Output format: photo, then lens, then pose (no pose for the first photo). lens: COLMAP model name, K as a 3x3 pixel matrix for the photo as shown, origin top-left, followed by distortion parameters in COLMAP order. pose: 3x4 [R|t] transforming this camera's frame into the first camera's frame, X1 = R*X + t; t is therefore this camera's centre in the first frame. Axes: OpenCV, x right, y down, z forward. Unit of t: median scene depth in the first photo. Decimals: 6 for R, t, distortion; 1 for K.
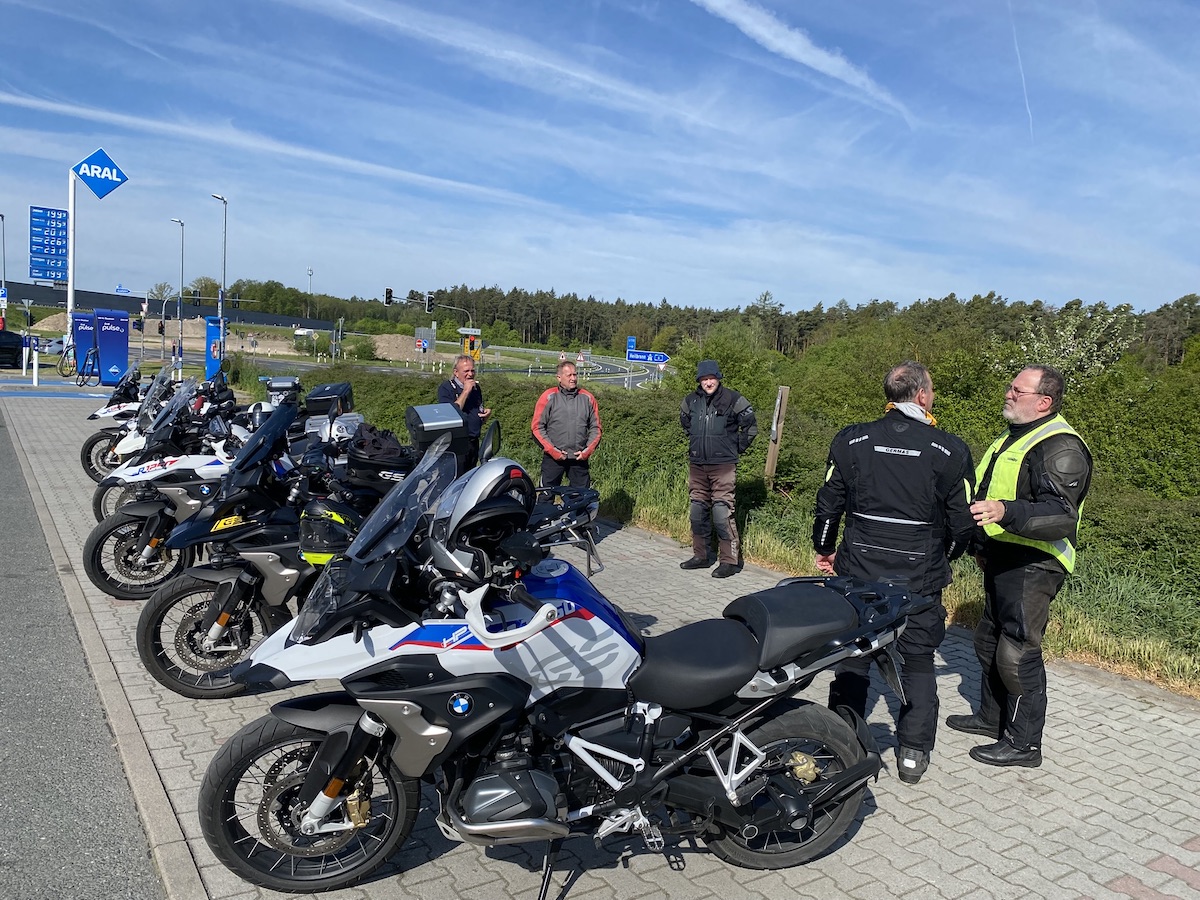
lens RADIAL K [[906.0, 0, 600.0], [0, 906.0, 450.0], [0, 0, 1]] dist [0.157324, -0.414837]
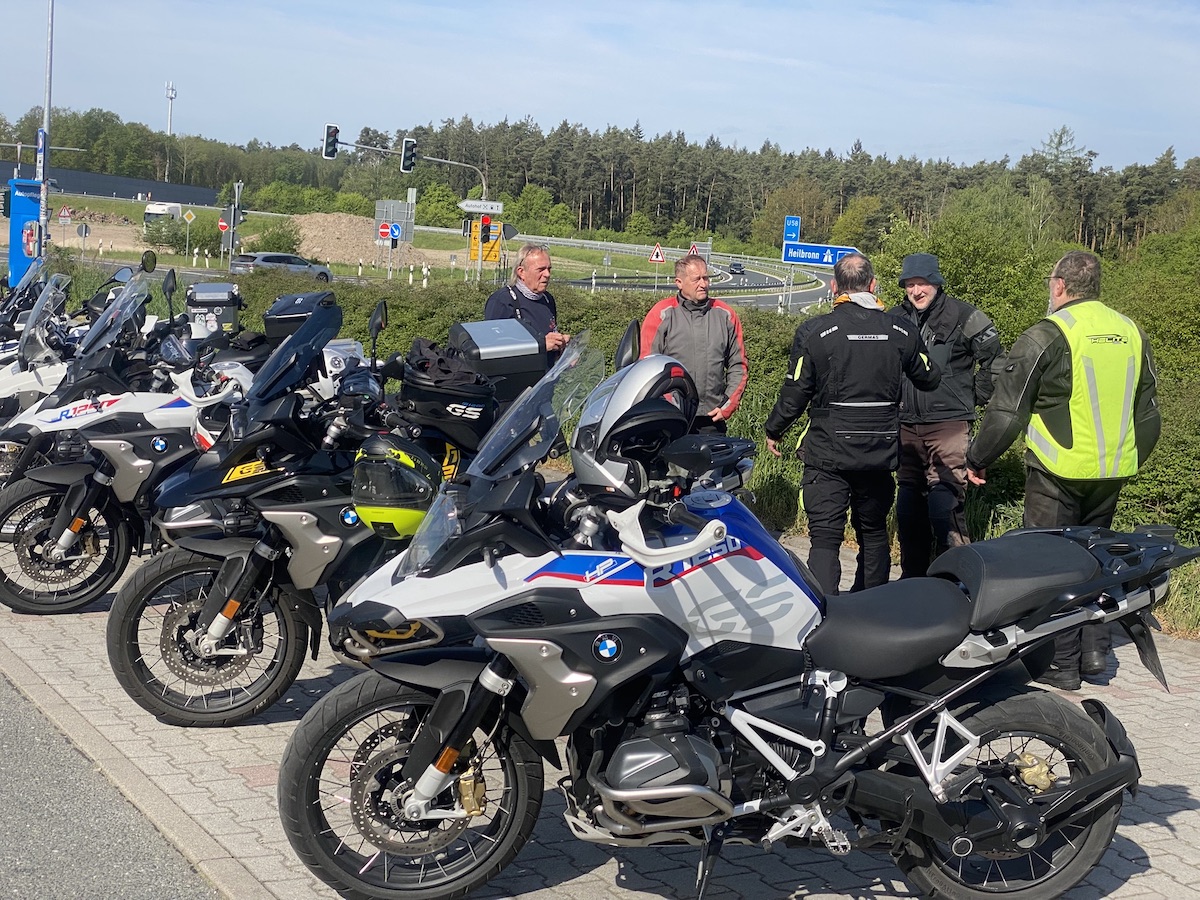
lens RADIAL K [[2139.0, 0, 600.0], [0, 2139.0, 450.0], [0, 0, 1]] dist [0.184038, -0.241831]
pose [[0.998810, 0.005735, -0.048430, -0.043364], [-0.006563, 0.999834, -0.016972, 0.087007], [0.048325, 0.017270, 0.998682, -0.657253]]
